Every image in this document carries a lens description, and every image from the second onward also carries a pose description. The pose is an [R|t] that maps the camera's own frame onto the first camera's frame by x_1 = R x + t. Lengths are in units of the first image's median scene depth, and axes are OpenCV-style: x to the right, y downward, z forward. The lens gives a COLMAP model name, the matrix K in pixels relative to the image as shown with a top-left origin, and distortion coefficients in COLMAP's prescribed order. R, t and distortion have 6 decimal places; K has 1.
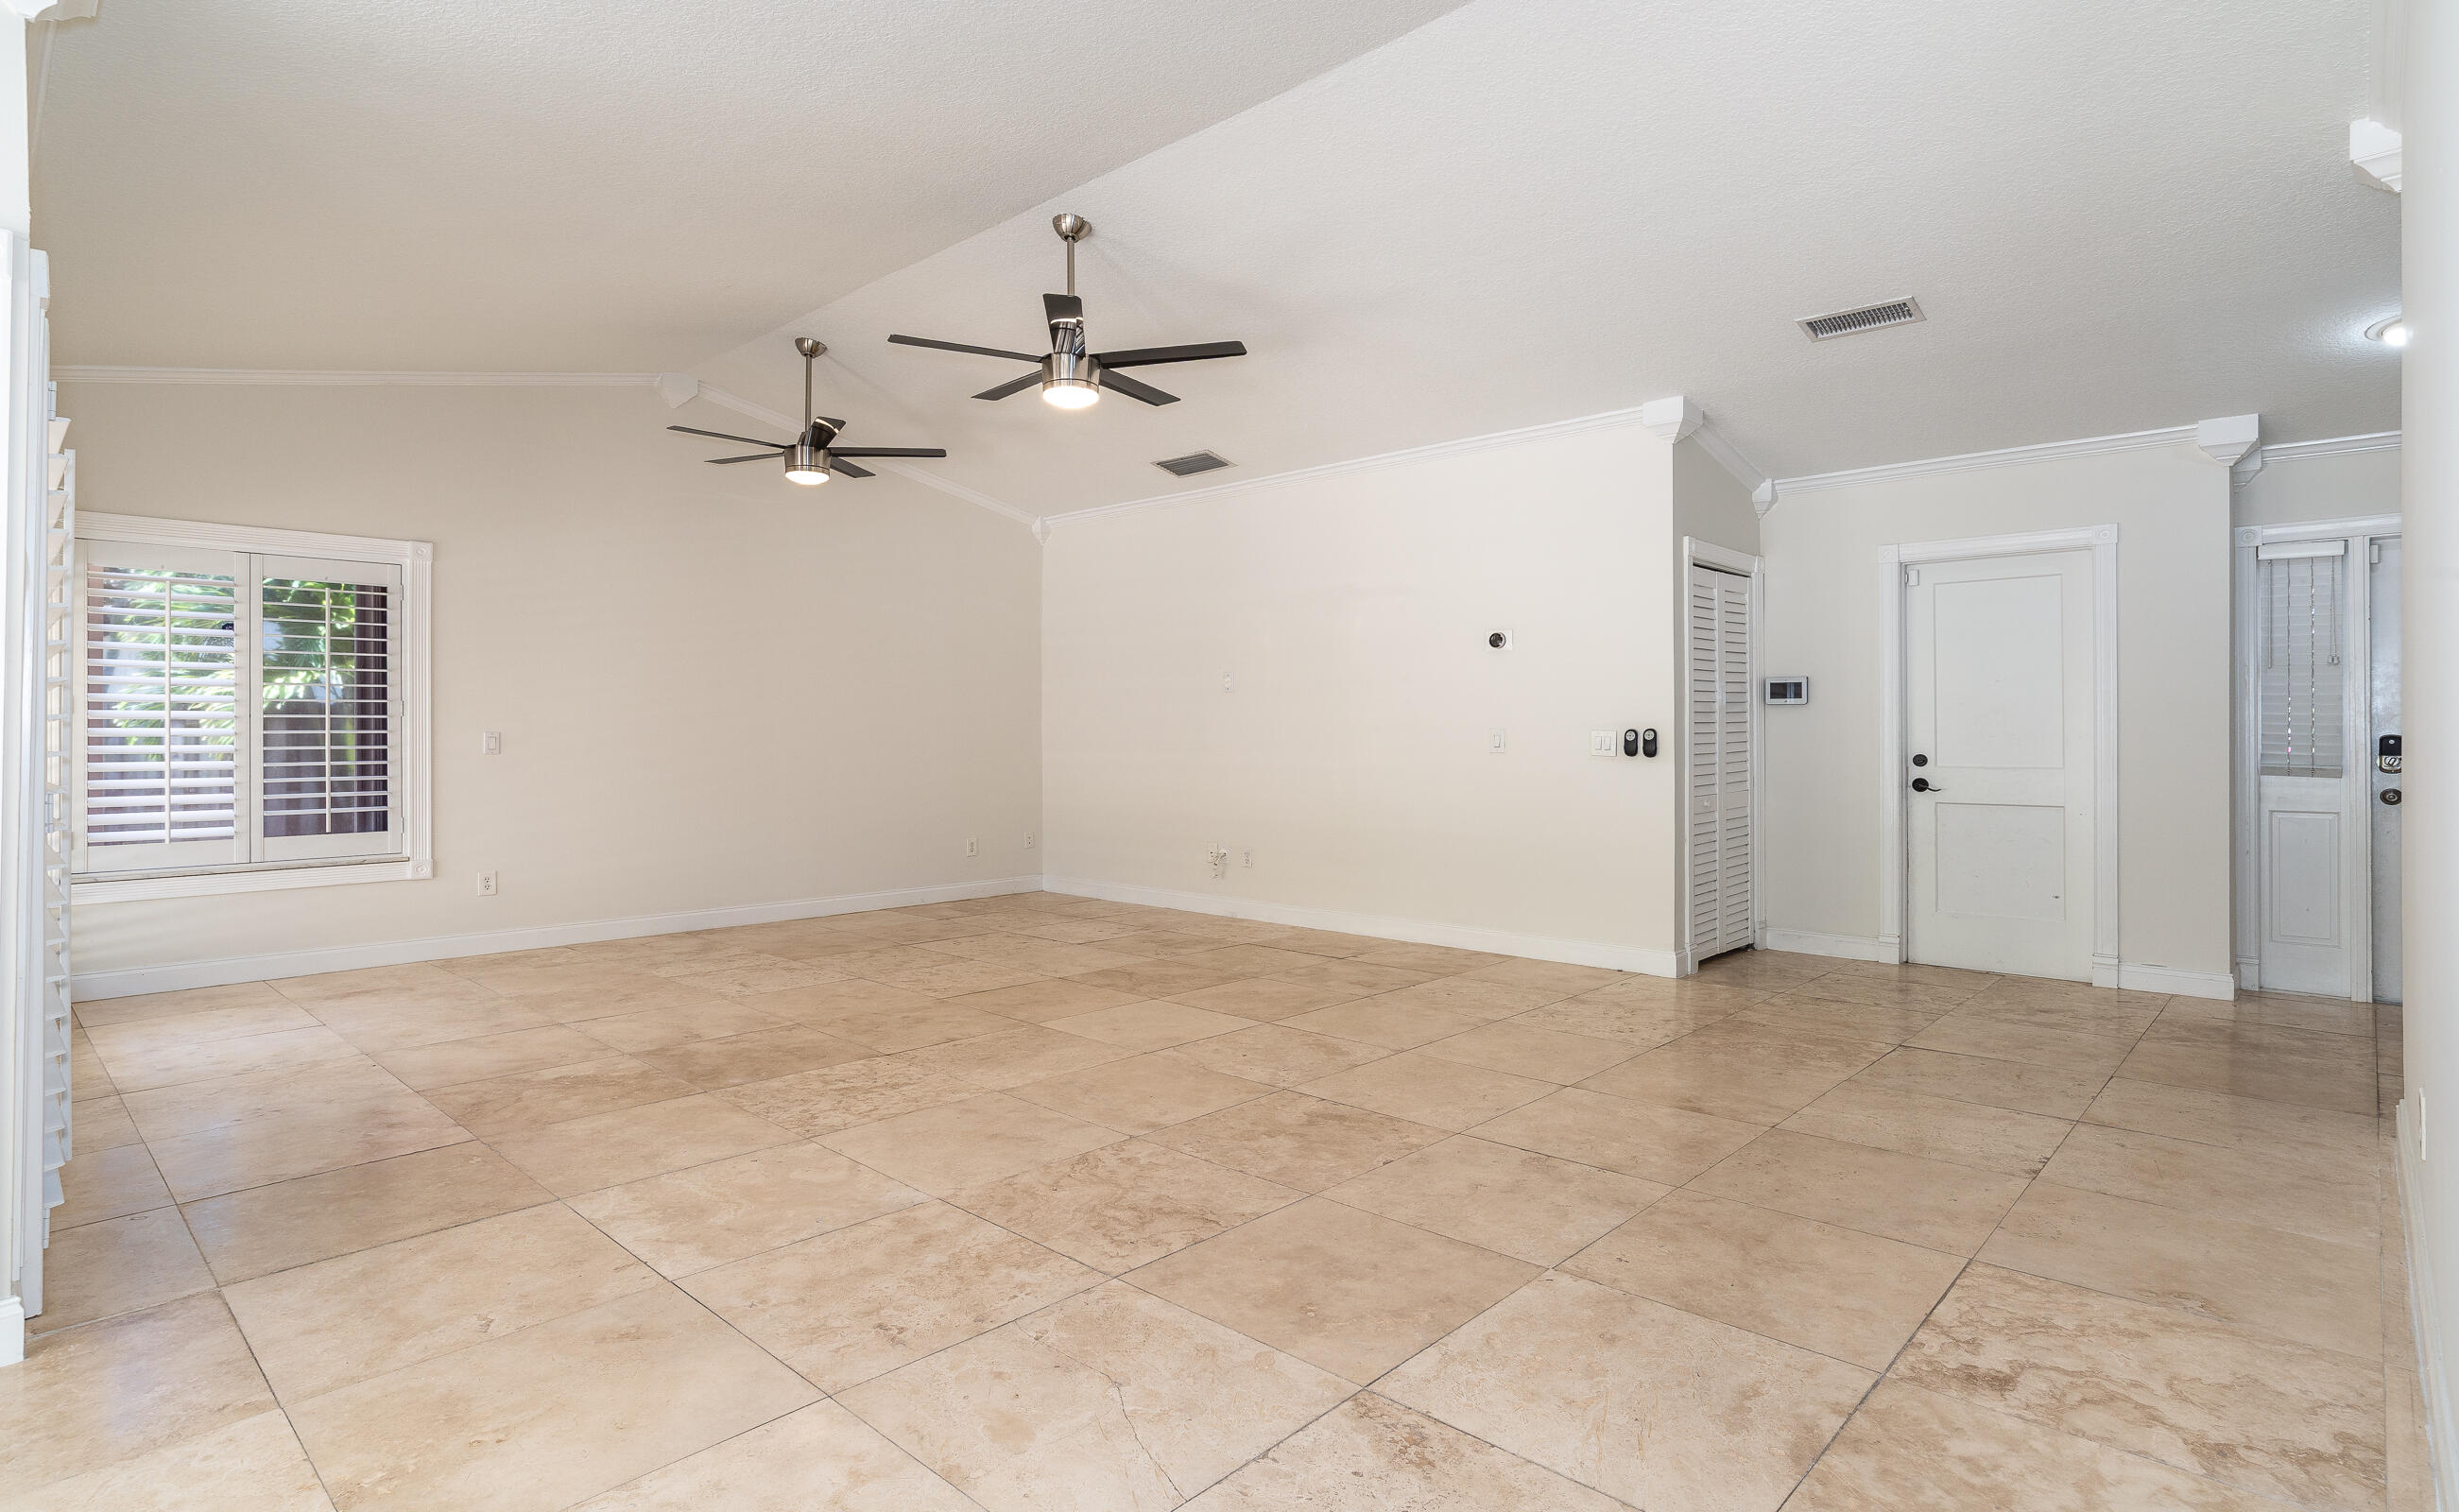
lens RADIAL K [[1237.4, 0, 1230.5], [0, 1237.4, 733.3], [0, 0, 1]] dist [-0.051486, 0.034169]
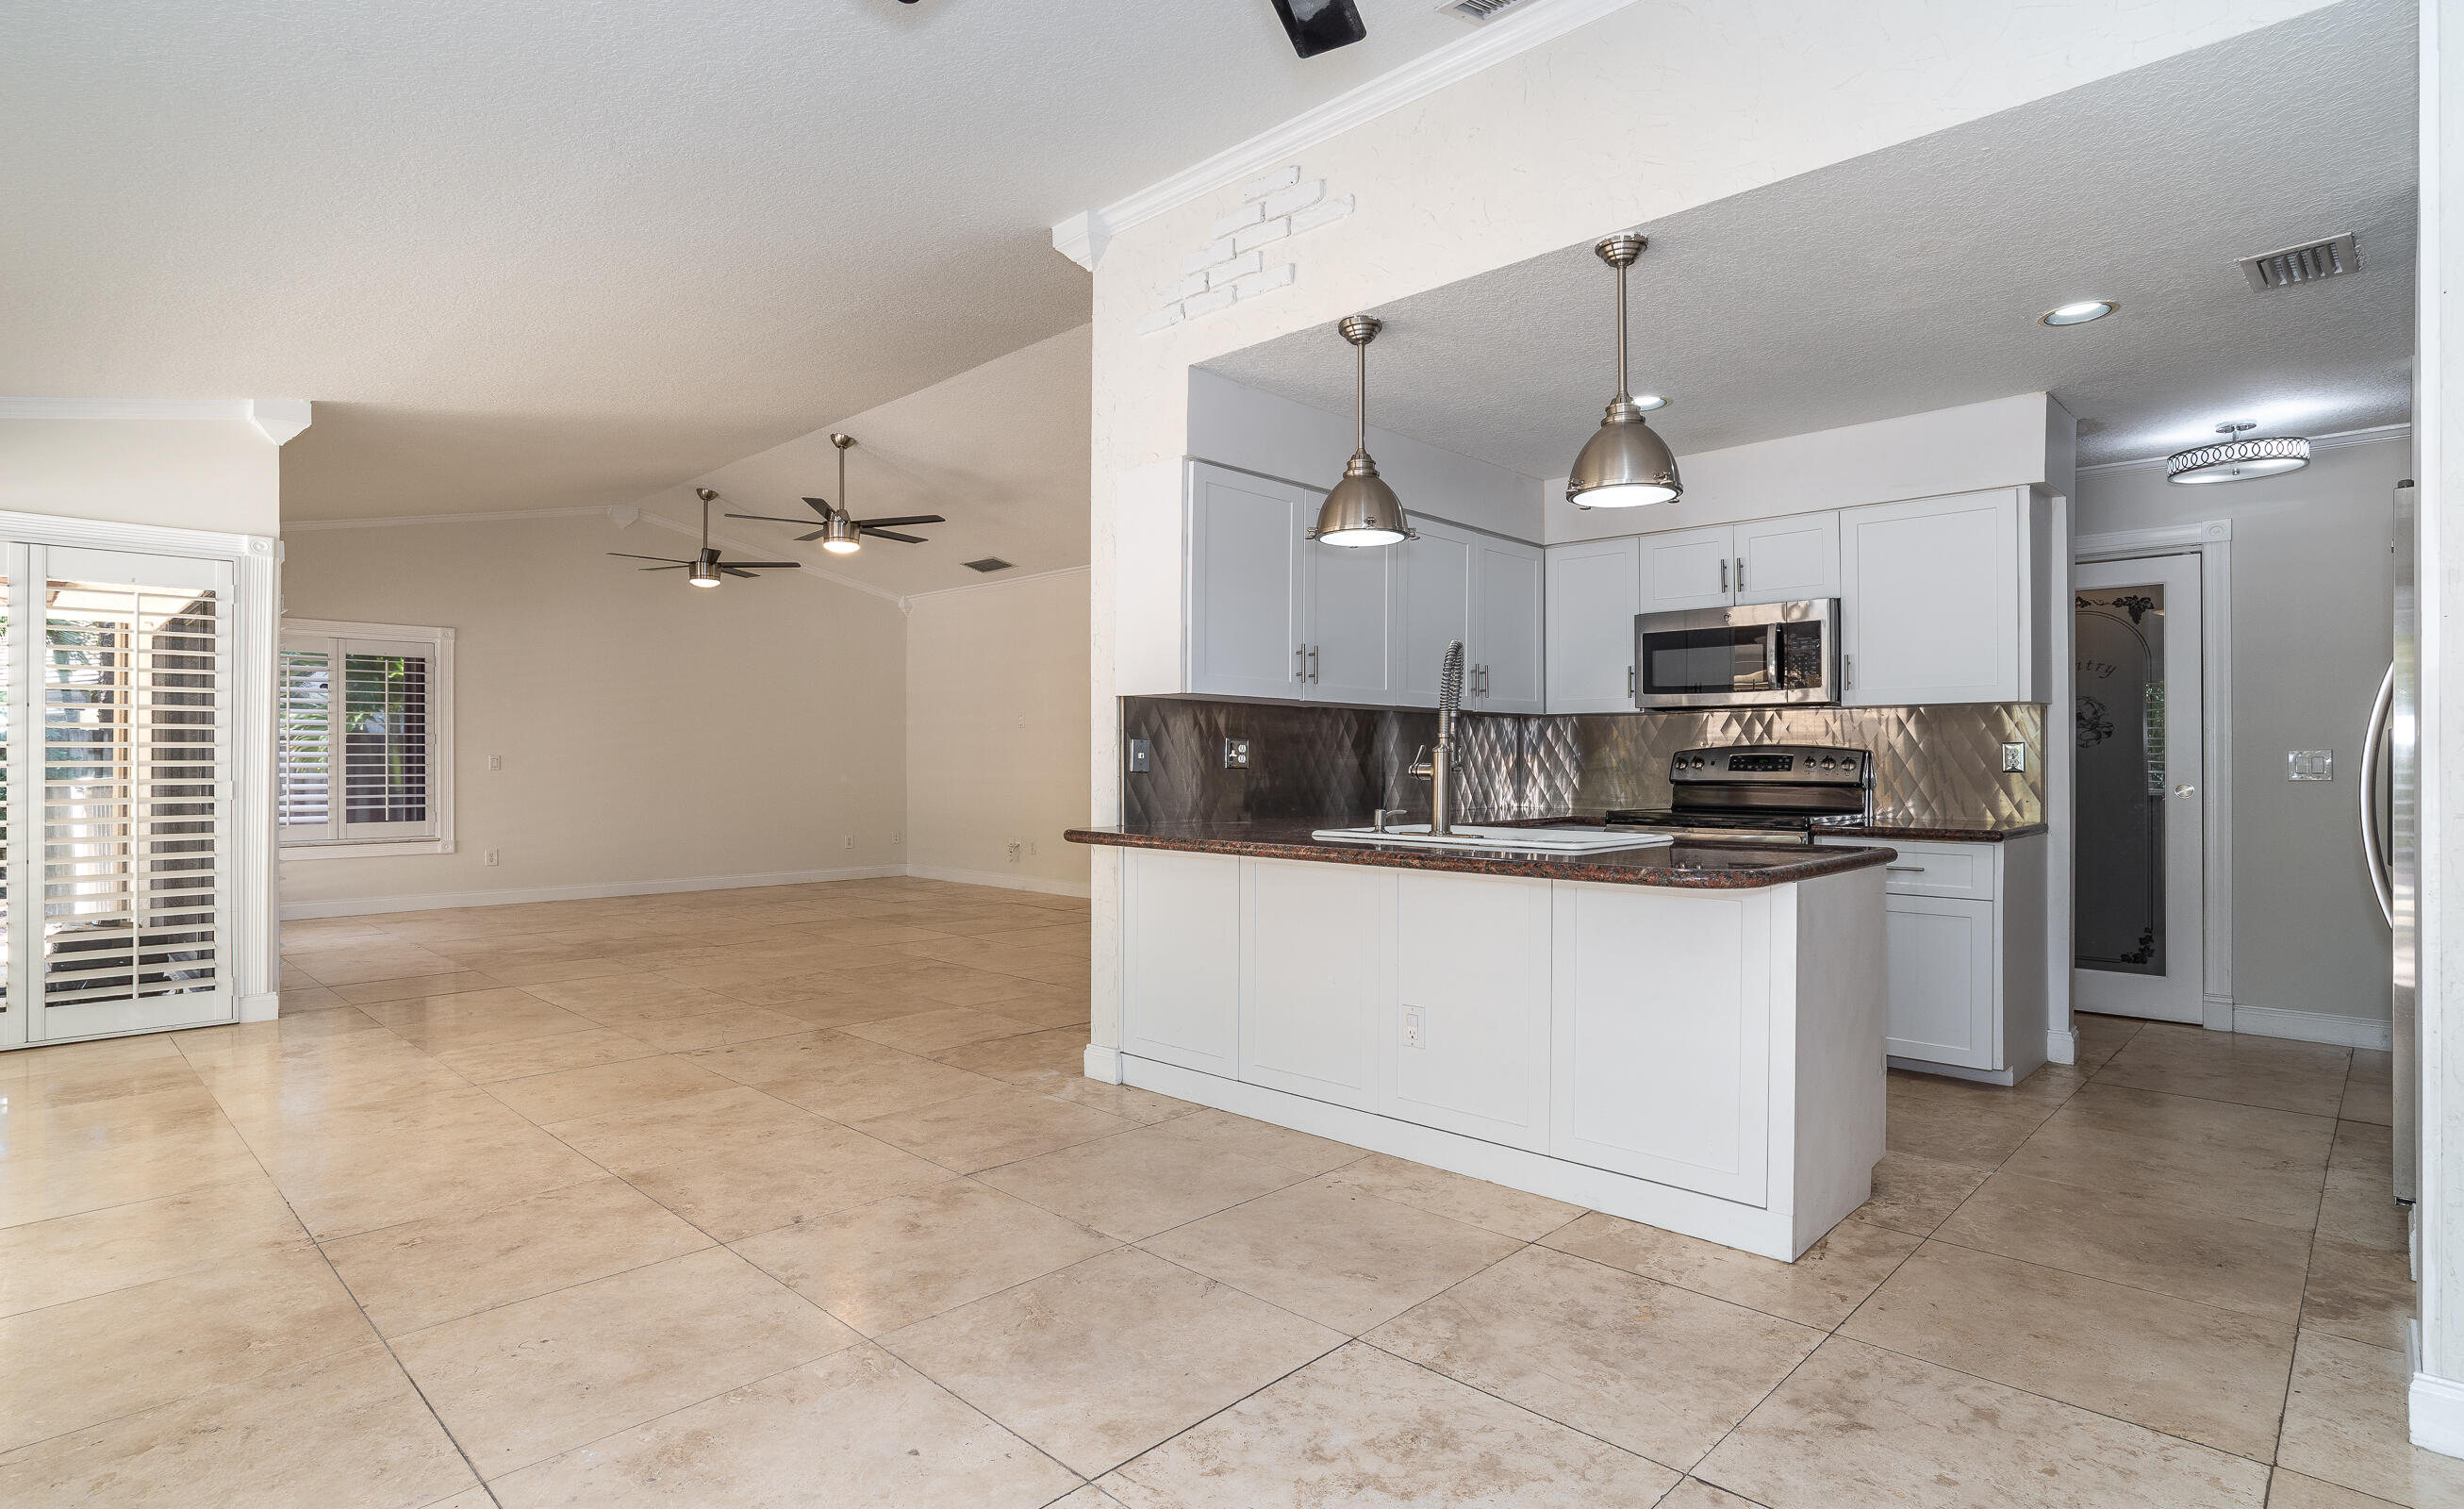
lens RADIAL K [[1236.3, 0, 1225.6], [0, 1236.3, 763.4], [0, 0, 1]] dist [-0.043718, 0.021203]
pose [[0.999783, 0.001512, -0.020757, 0.379716], [-0.001473, 0.999997, 0.001911, 0.006109], [0.020760, -0.001880, 0.999783, -0.561119]]
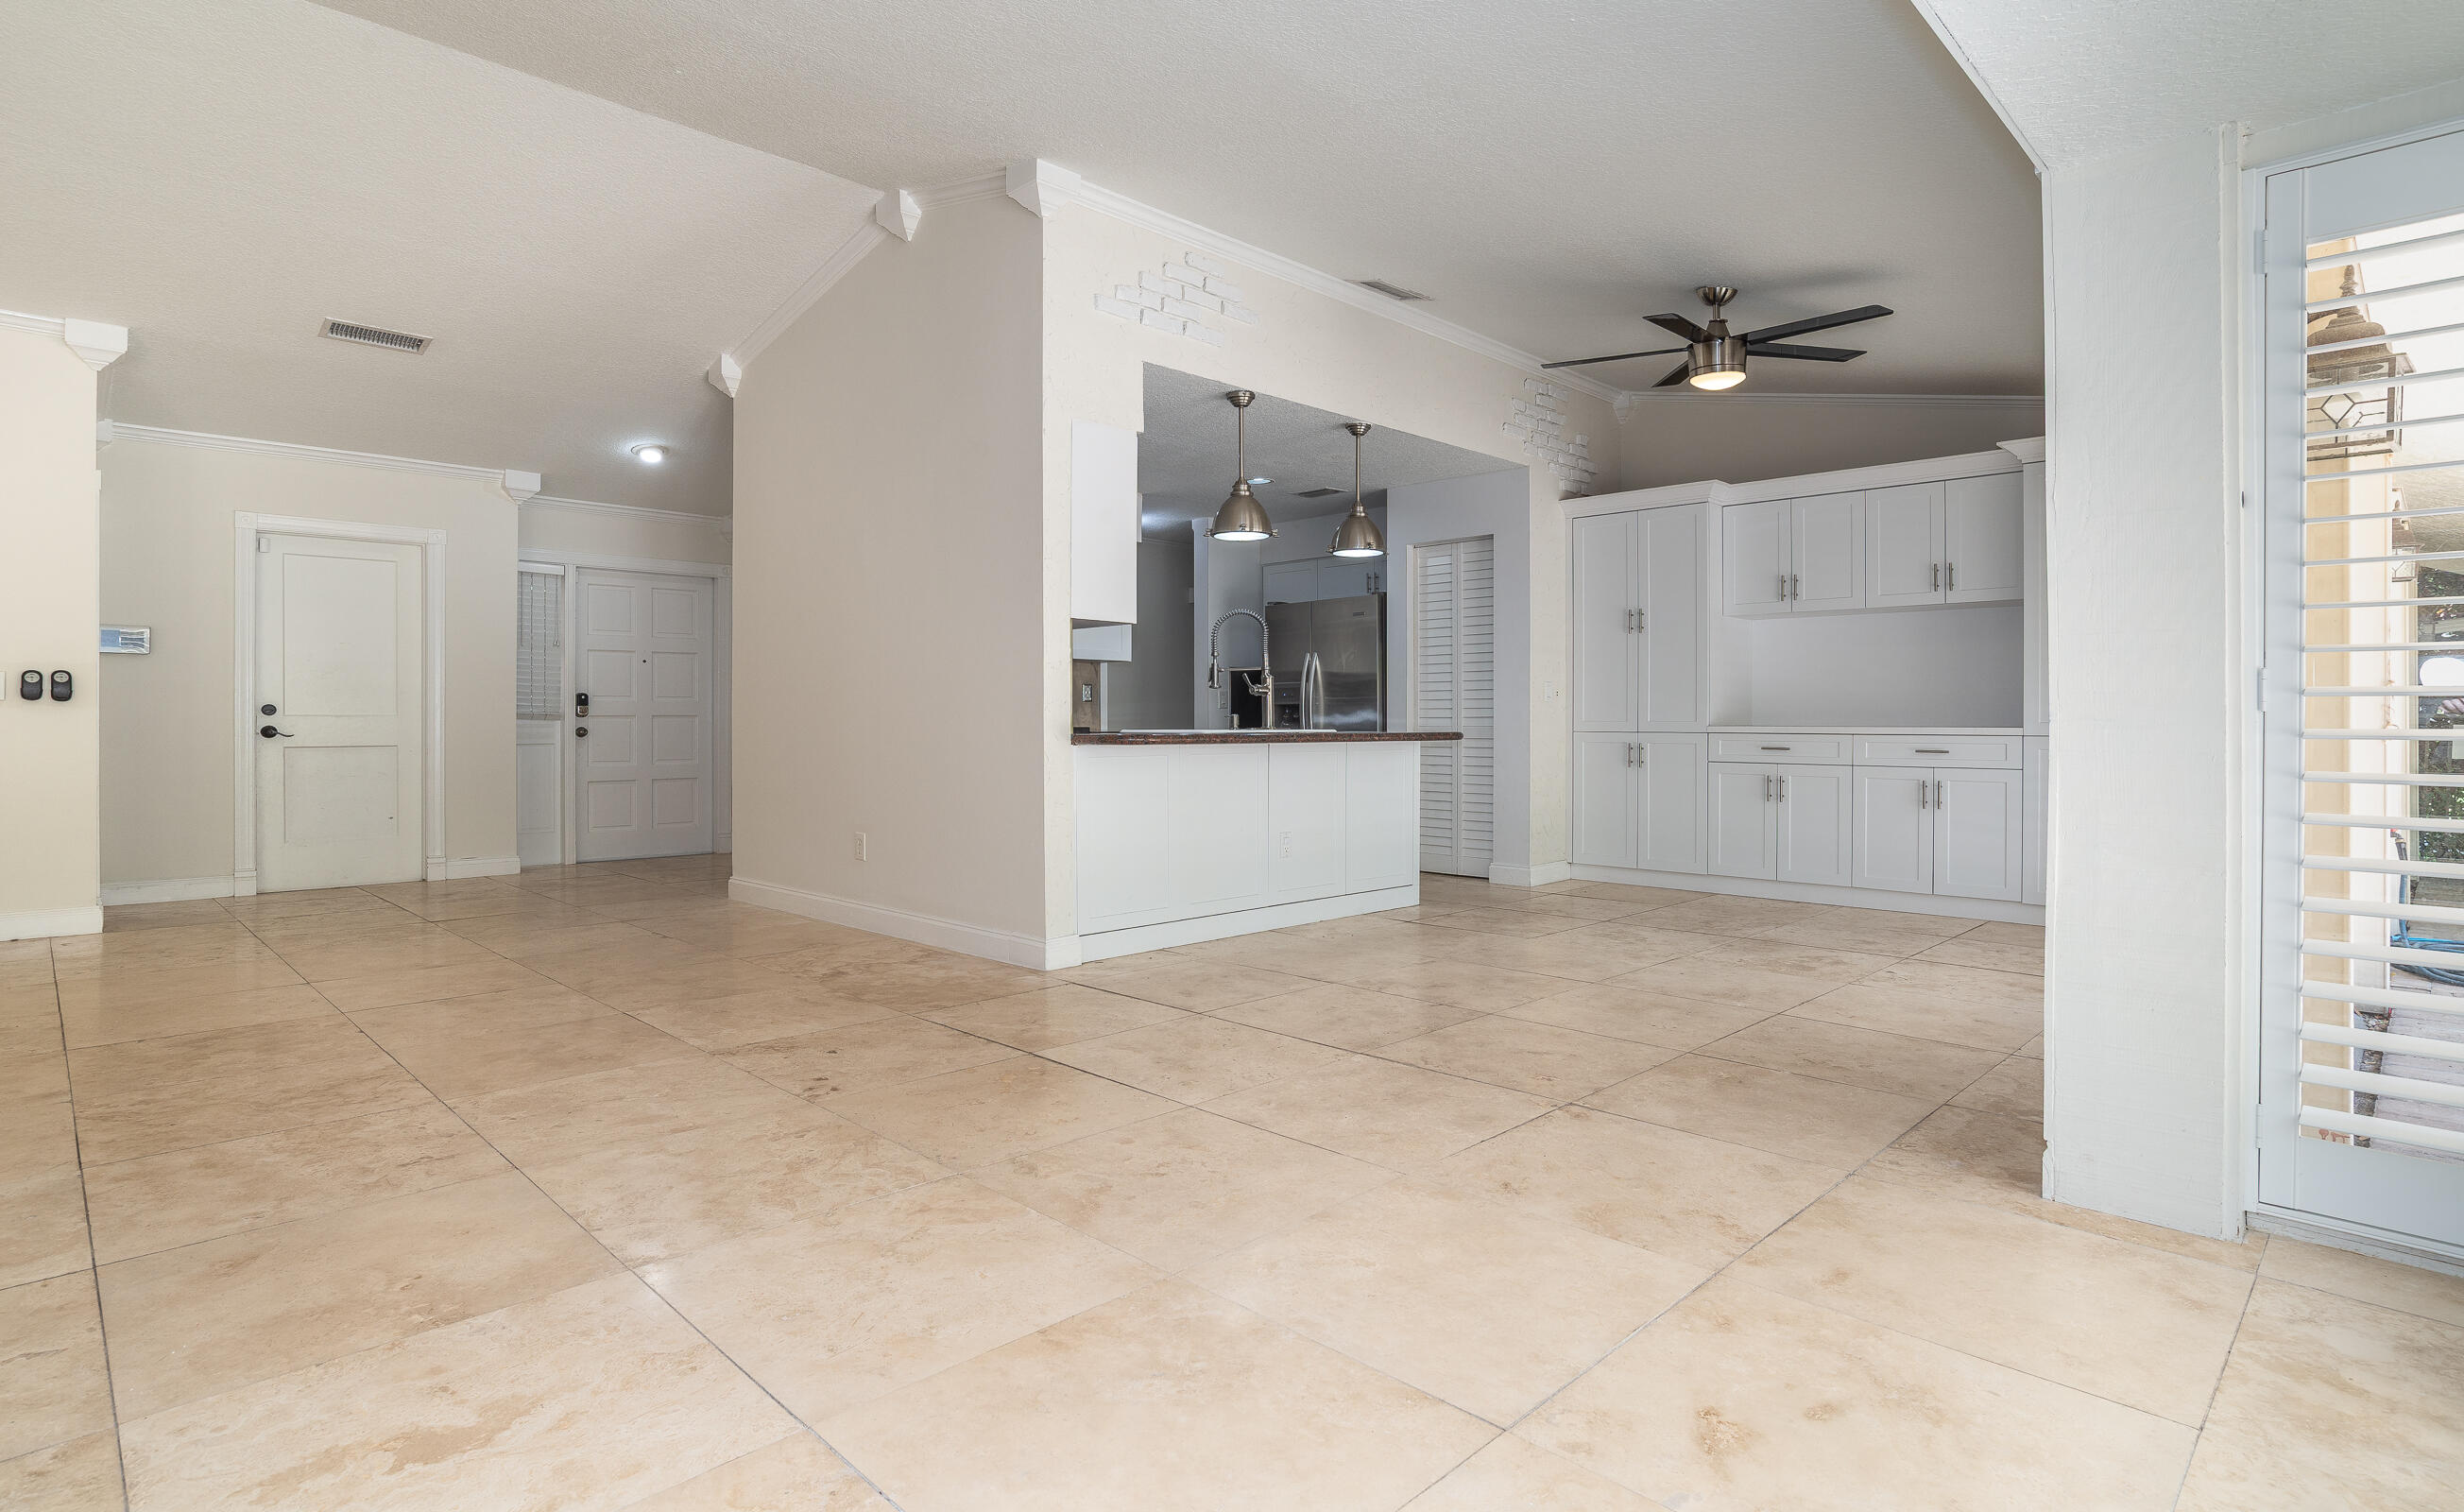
lens RADIAL K [[1243.0, 0, 1237.3], [0, 1243.0, 719.1], [0, 0, 1]] dist [-0.043428, 0.019698]
pose [[0.031866, 0.003416, 0.999486, -0.614206], [-0.000331, 0.999994, -0.003407, 0.040505], [-0.999492, -0.000222, 0.031867, 0.099421]]
